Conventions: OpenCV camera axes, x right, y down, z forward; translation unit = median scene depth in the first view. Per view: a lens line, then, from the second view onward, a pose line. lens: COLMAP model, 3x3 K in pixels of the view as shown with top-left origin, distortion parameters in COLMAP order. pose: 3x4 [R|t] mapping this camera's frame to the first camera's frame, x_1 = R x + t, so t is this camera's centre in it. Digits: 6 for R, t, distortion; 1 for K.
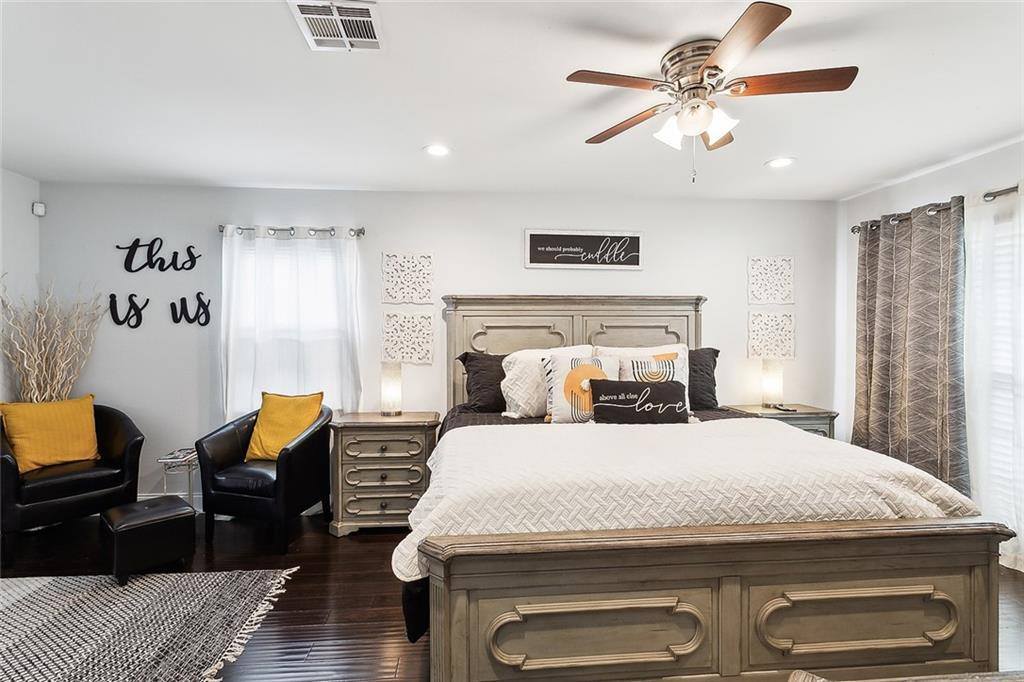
lens RADIAL K [[496.0, 0, 509.4], [0, 496.0, 338.3], [0, 0, 1]] dist [0.005389, -0.000039]
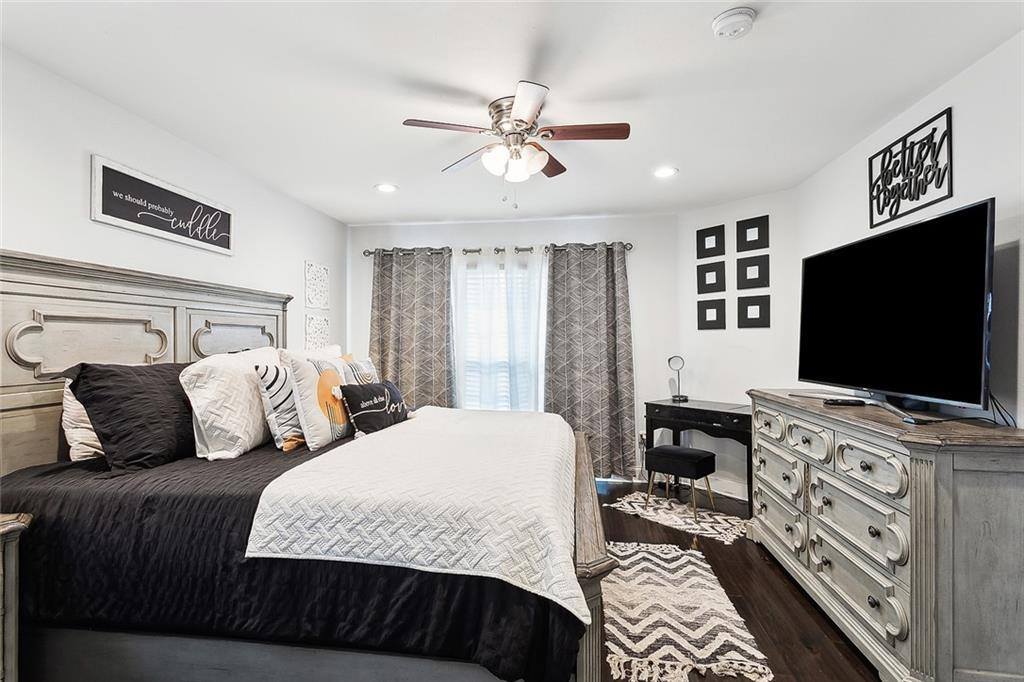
lens RADIAL K [[496.0, 0, 509.3], [0, 496.0, 339.8], [0, 0, 1]] dist [0.005389, -0.000039]
pose [[0.223912, 0.004458, 0.974599, -0.438052], [0.009868, 0.999928, -0.006841, 0.009634], [-0.974559, 0.011150, 0.223852, 0.393570]]
